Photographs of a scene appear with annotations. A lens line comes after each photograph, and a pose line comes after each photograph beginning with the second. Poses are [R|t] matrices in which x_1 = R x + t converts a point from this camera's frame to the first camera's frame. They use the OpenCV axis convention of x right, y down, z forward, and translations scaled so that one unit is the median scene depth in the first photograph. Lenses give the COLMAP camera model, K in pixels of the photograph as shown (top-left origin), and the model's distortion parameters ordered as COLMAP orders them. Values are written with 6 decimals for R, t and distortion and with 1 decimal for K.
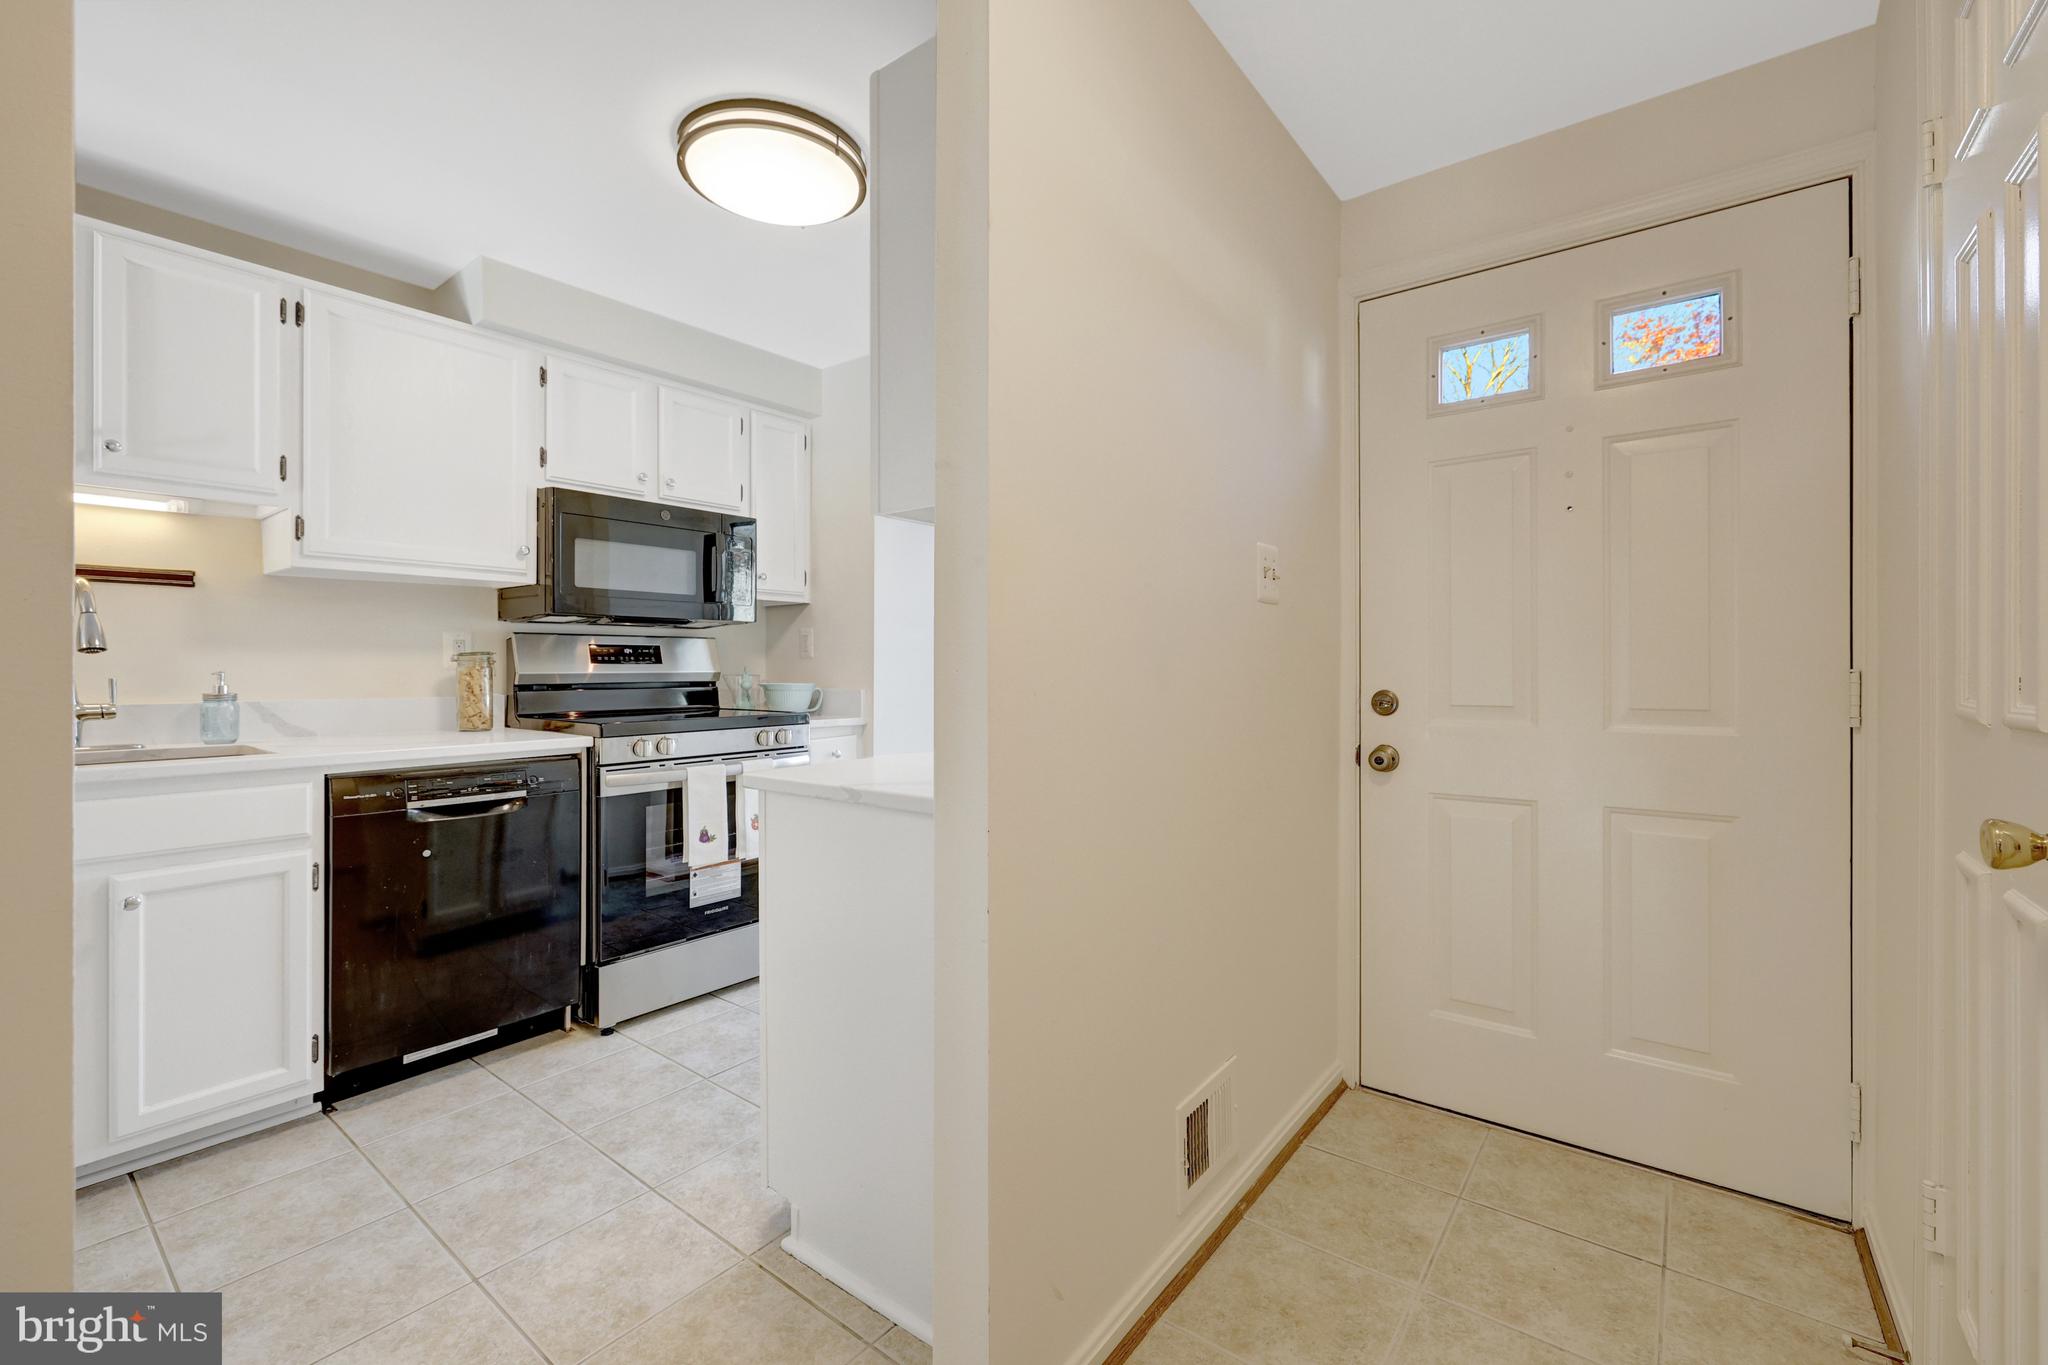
lens RADIAL K [[866.8, 0, 1016.1], [0, 866.8, 669.4], [0, 0, 1]] dist [0.001495, 0.000082]
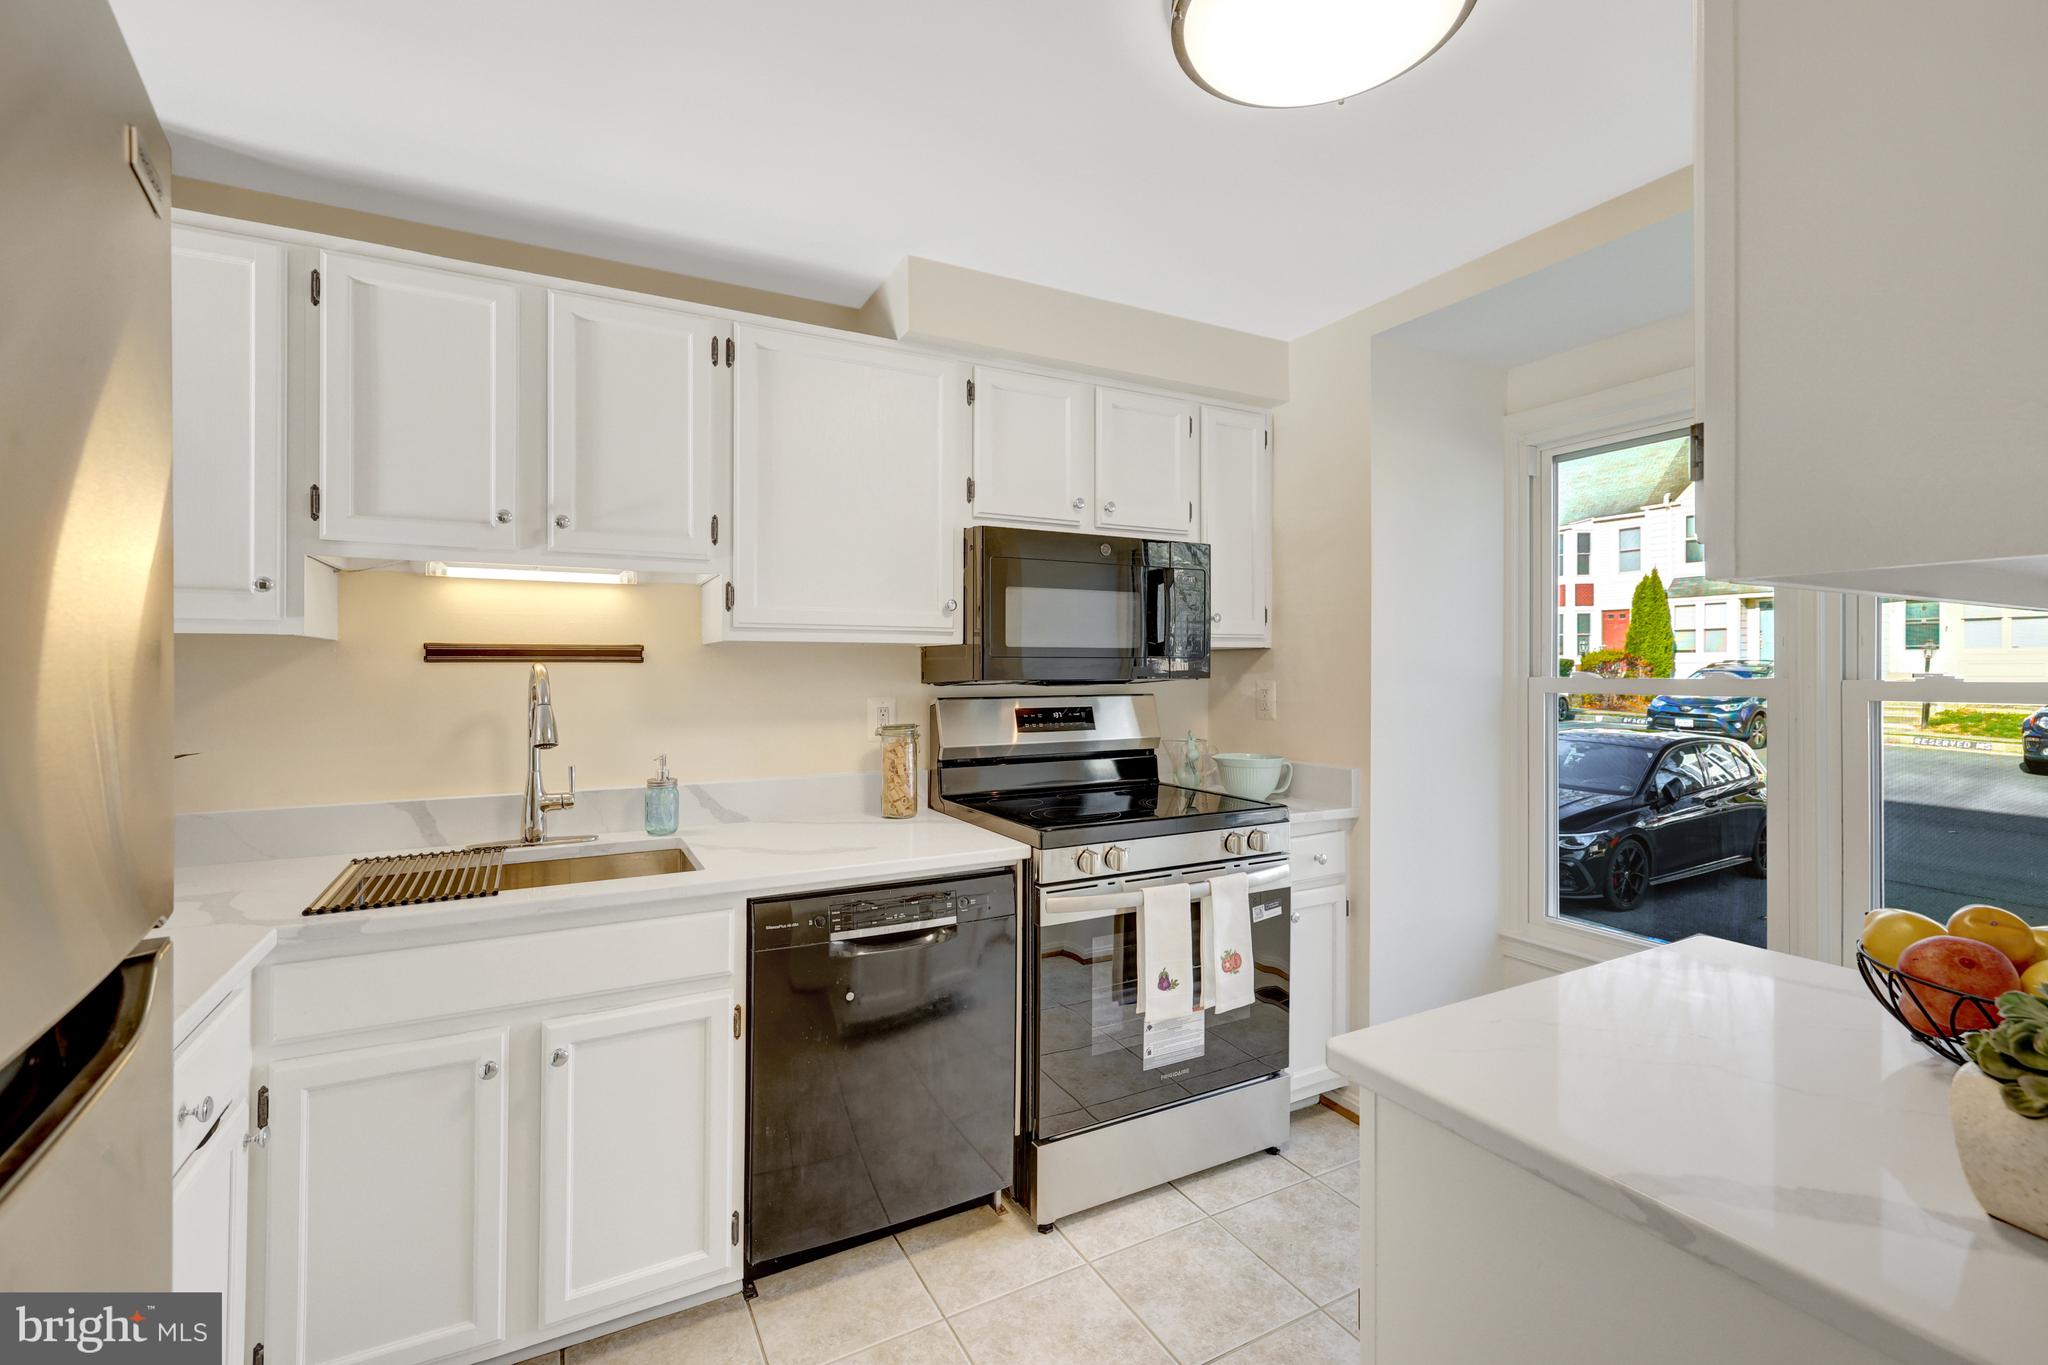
lens RADIAL K [[886.8, 0, 1010.5], [0, 886.8, 667.2], [0, 0, 1]] dist [-0.000036, -0.000382]
pose [[0.911683, -0.000510, -0.410895, -0.169108], [-0.001341, 0.999990, -0.004218, -0.074815], [0.410893, 0.004397, 0.911673, 0.254962]]
